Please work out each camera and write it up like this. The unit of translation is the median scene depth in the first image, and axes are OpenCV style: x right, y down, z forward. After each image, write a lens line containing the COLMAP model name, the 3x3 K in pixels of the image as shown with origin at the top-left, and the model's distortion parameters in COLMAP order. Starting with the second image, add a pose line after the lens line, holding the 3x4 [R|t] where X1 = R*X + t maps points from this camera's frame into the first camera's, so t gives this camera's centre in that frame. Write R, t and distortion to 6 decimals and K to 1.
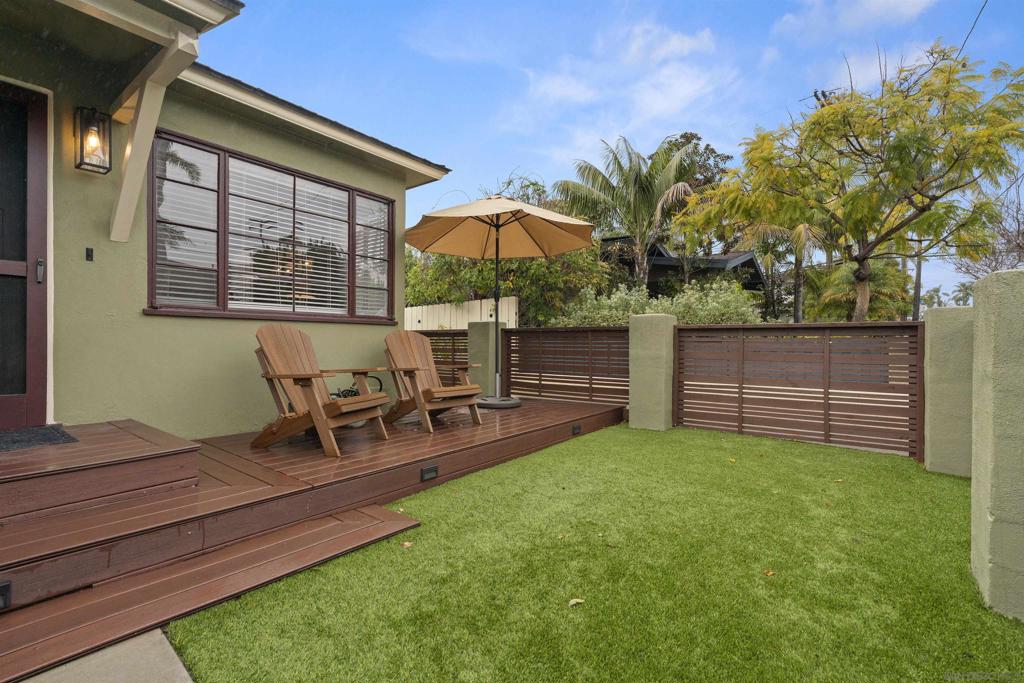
lens RADIAL K [[459.8, 0, 512.0], [0, 459.8, 341.5], [0, 0, 1]] dist [0.000545, 0.000037]
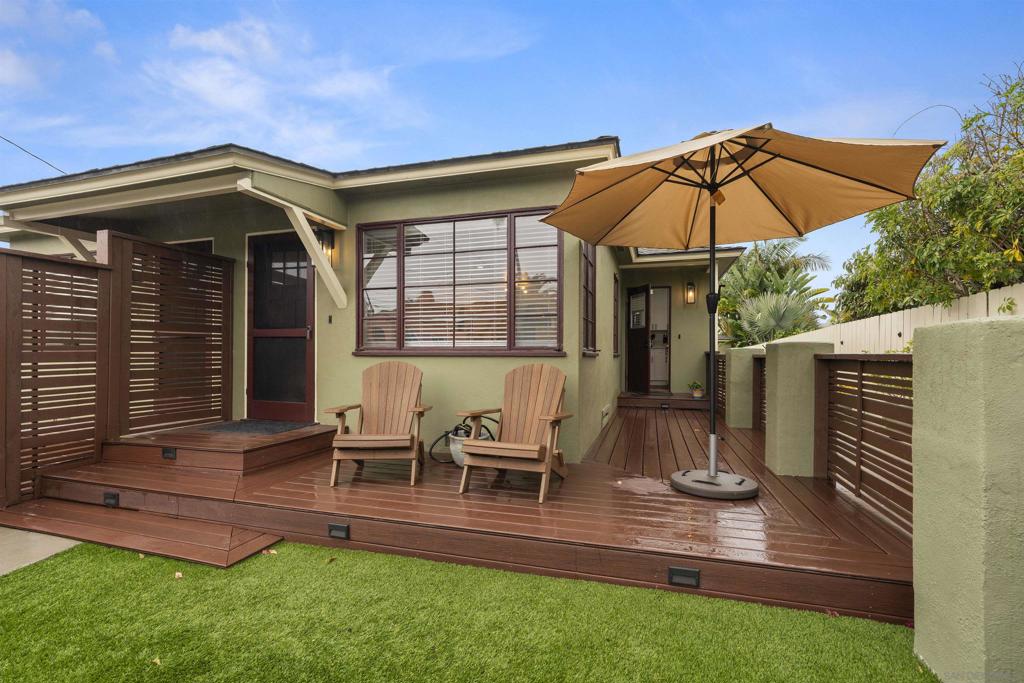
lens RADIAL K [[461.5, 0, 511.8], [0, 461.5, 358.5], [0, 0, 1]] dist [0.000319, 0.000072]
pose [[0.351300, 0.006765, -0.936239, 0.264199], [0.002499, 0.999964, 0.008163, -0.020697], [0.936260, -0.005208, 0.351270, 0.332105]]
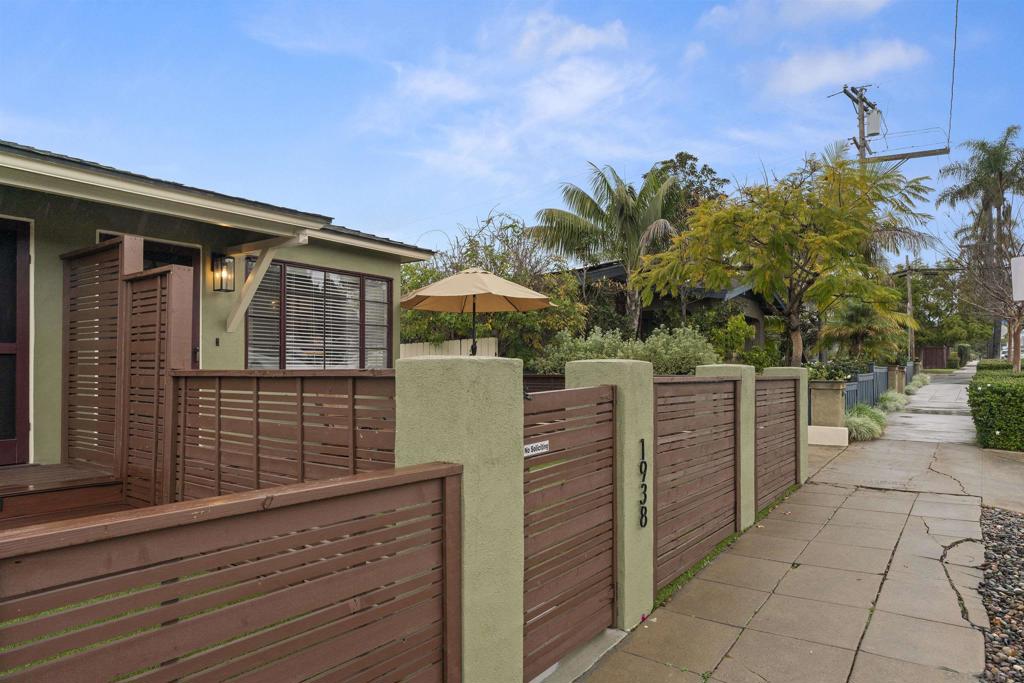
lens RADIAL K [[622.8, 0, 512.0], [0, 622.8, 341.5], [0, 0, 1]] dist [0.003516, 0.000962]
pose [[0.999869, -0.004078, 0.015641, 0.025312], [0.004795, 0.998926, -0.046078, -0.027546], [-0.015436, 0.046147, 0.998815, -0.386539]]
